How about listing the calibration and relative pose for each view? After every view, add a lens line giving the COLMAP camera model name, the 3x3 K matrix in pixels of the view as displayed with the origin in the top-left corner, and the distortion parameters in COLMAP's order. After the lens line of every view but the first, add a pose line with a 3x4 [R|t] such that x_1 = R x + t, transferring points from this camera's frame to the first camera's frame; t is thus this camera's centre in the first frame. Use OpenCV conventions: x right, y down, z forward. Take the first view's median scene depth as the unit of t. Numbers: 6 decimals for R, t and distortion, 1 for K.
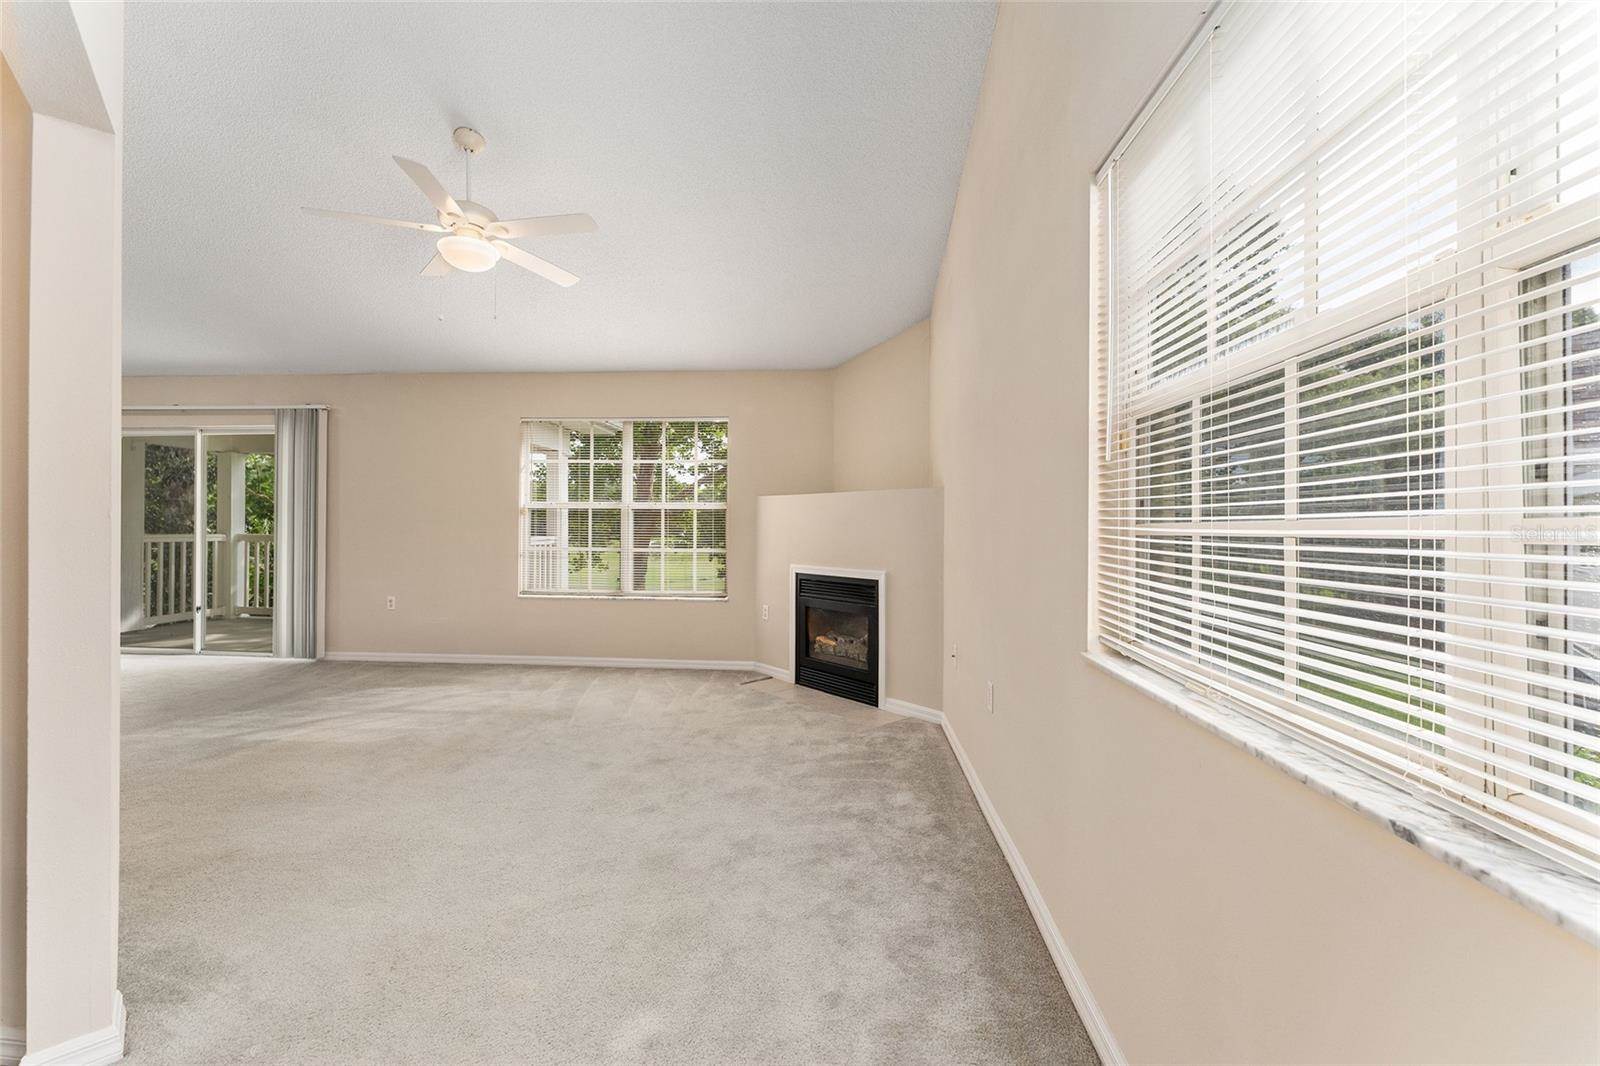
lens RADIAL K [[664.1, 0, 797.7], [0, 664.1, 513.7], [0, 0, 1]] dist [-0.000232, -0.000033]
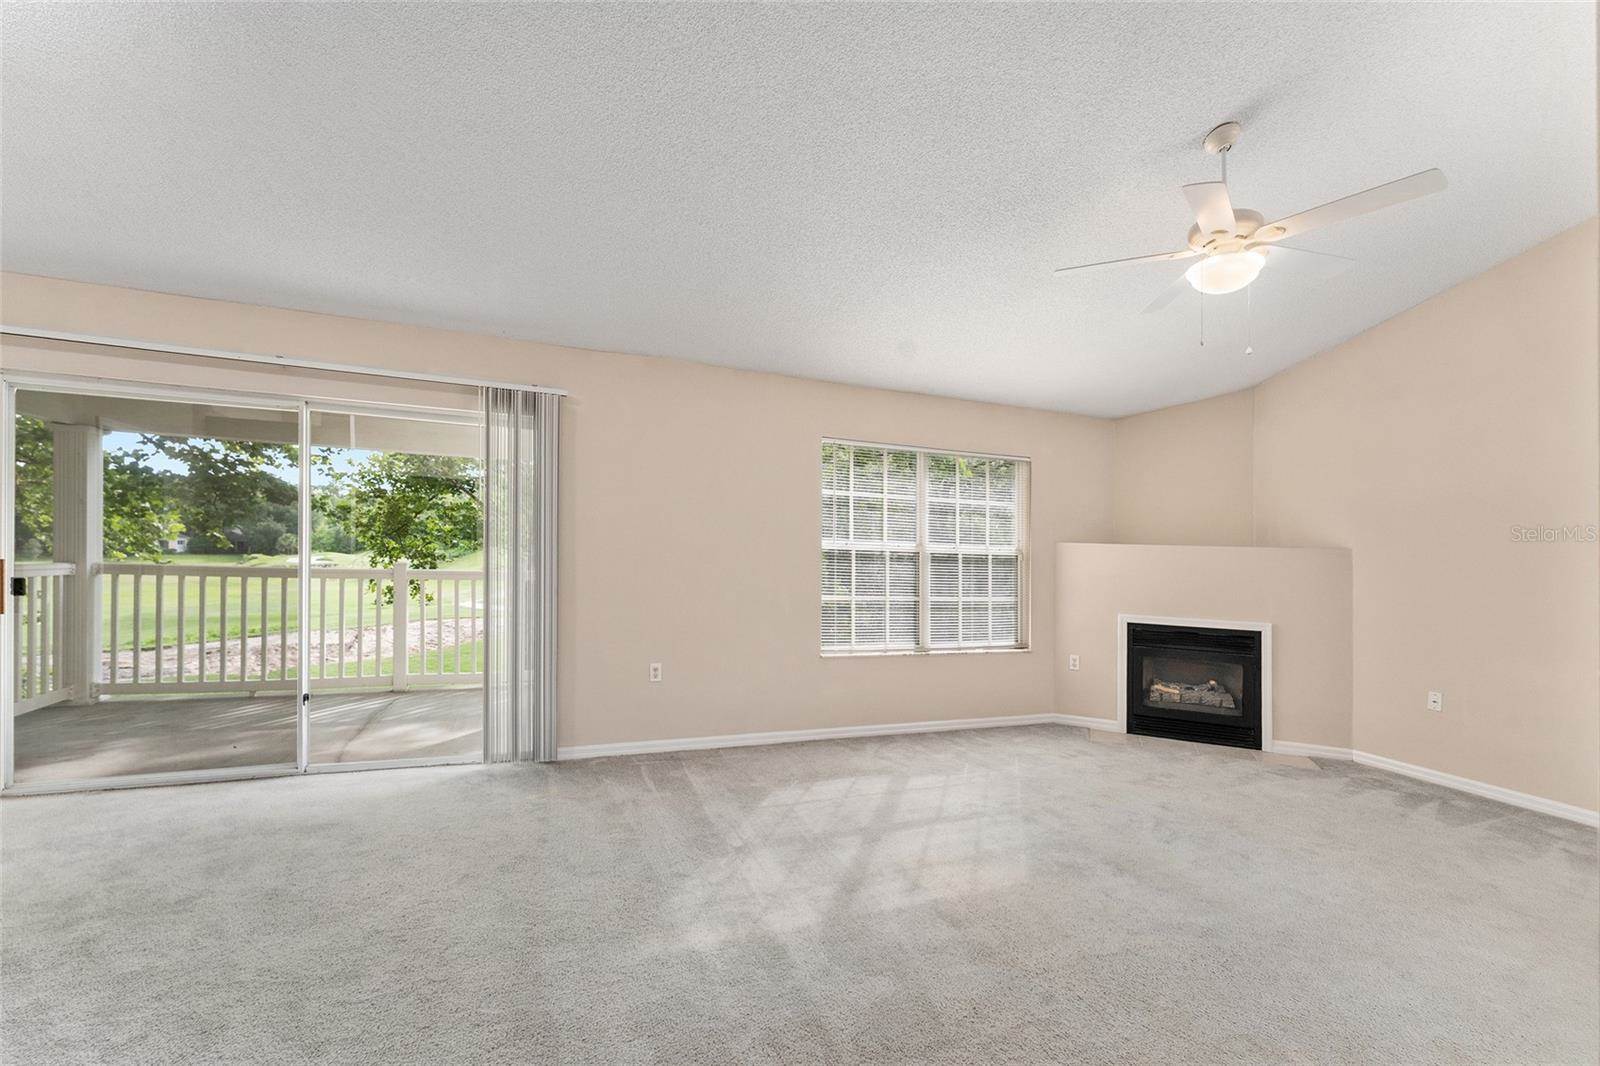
lens RADIAL K [[655.5, 0, 798.2], [0, 655.5, 549.7], [0, 0, 1]] dist [-0.000406, -0.000074]
pose [[0.908263, 0.025933, 0.417595, -0.884979], [-0.031101, 0.999501, 0.005573, -0.011172], [-0.417242, -0.018049, 0.908616, 0.320662]]
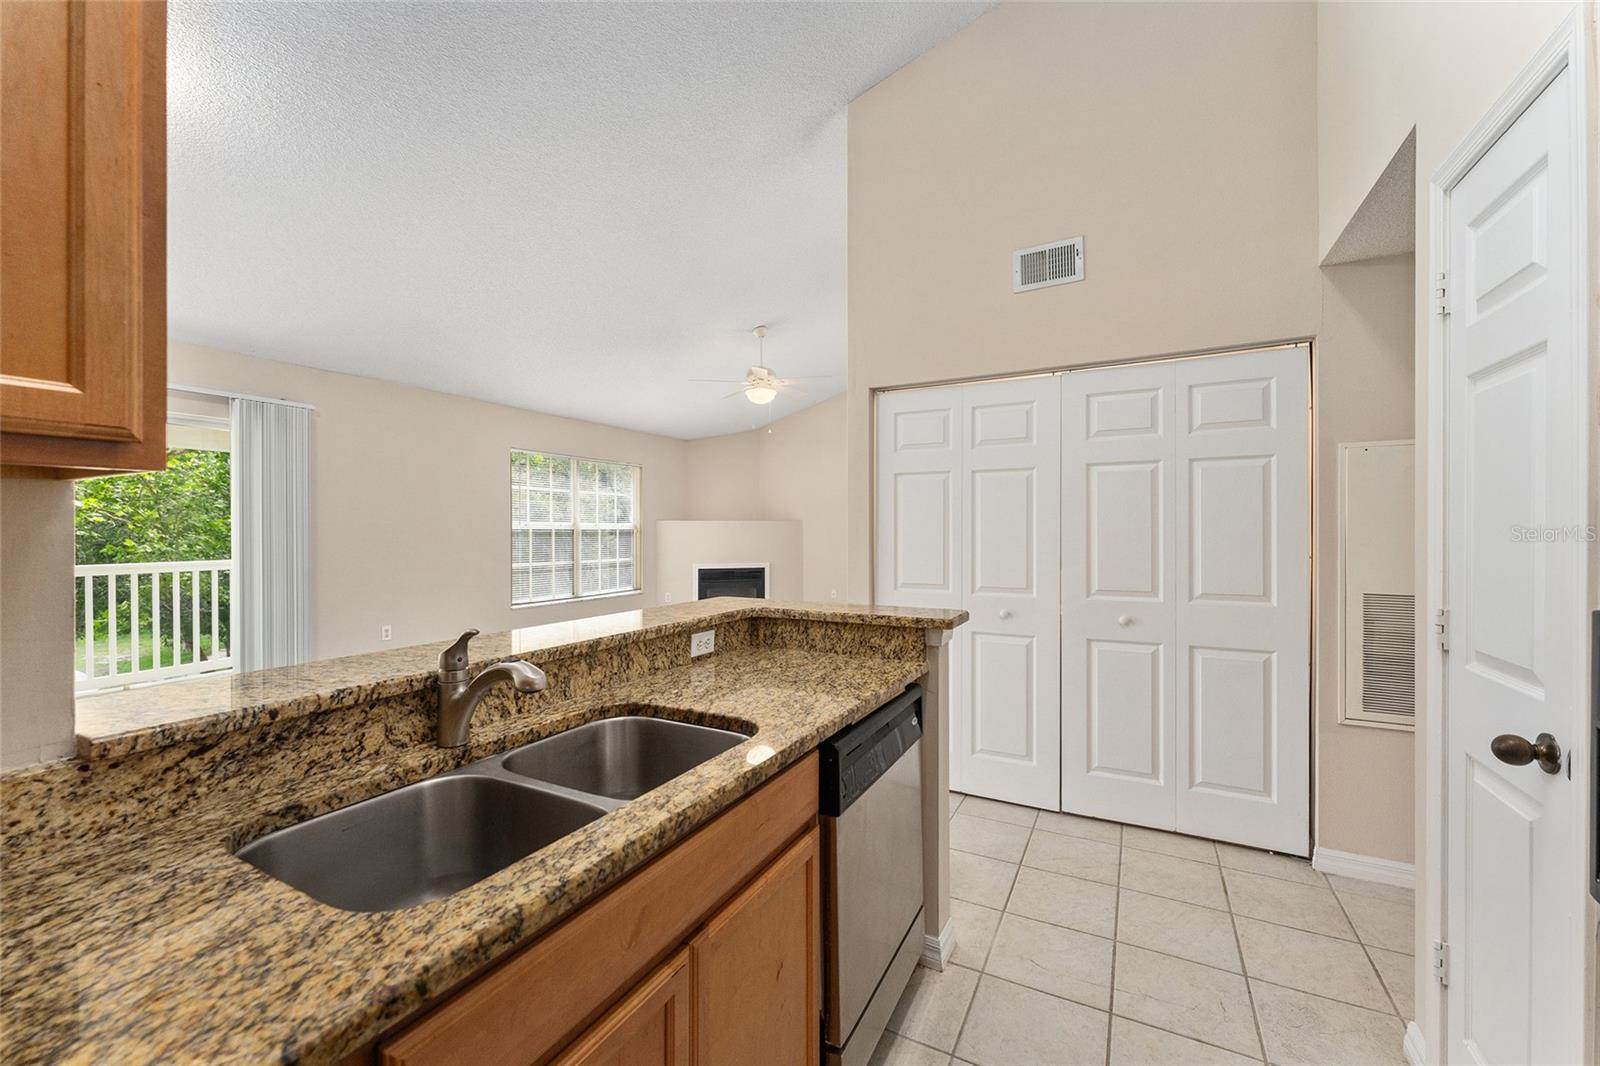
lens RADIAL K [[645.4, 0, 795.8], [0, 645.4, 542.0], [0, 0, 1]] dist [0.000398, 0.000040]
pose [[0.412497, -0.020703, 0.910724, -1.358479], [-0.000410, 0.999737, 0.022912, -0.012469], [-0.910959, -0.009825, 0.412381, 0.143094]]
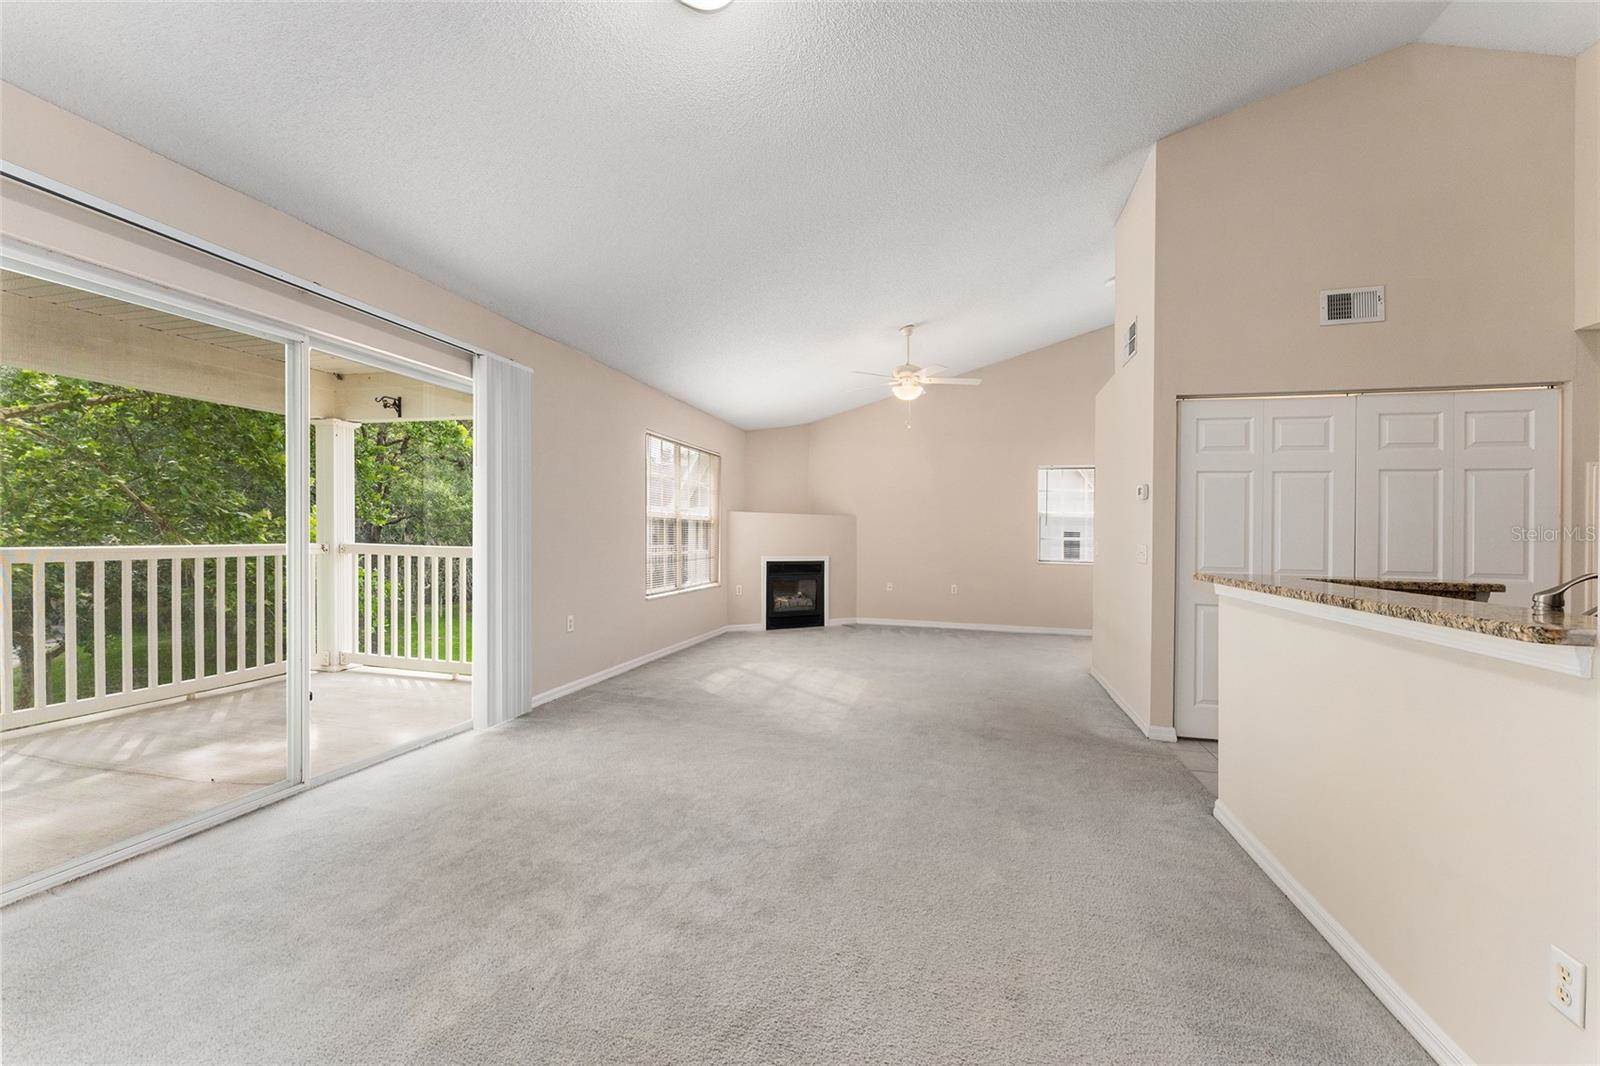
lens RADIAL K [[645.4, 0, 795.8], [0, 645.4, 542.0], [0, 0, 1]] dist [0.000398, 0.000040]
pose [[0.185845, -0.012760, 0.982496, -1.550228], [-0.022100, 0.999608, 0.017162, 0.013111], [-0.982330, -0.024903, 0.185490, 0.654179]]
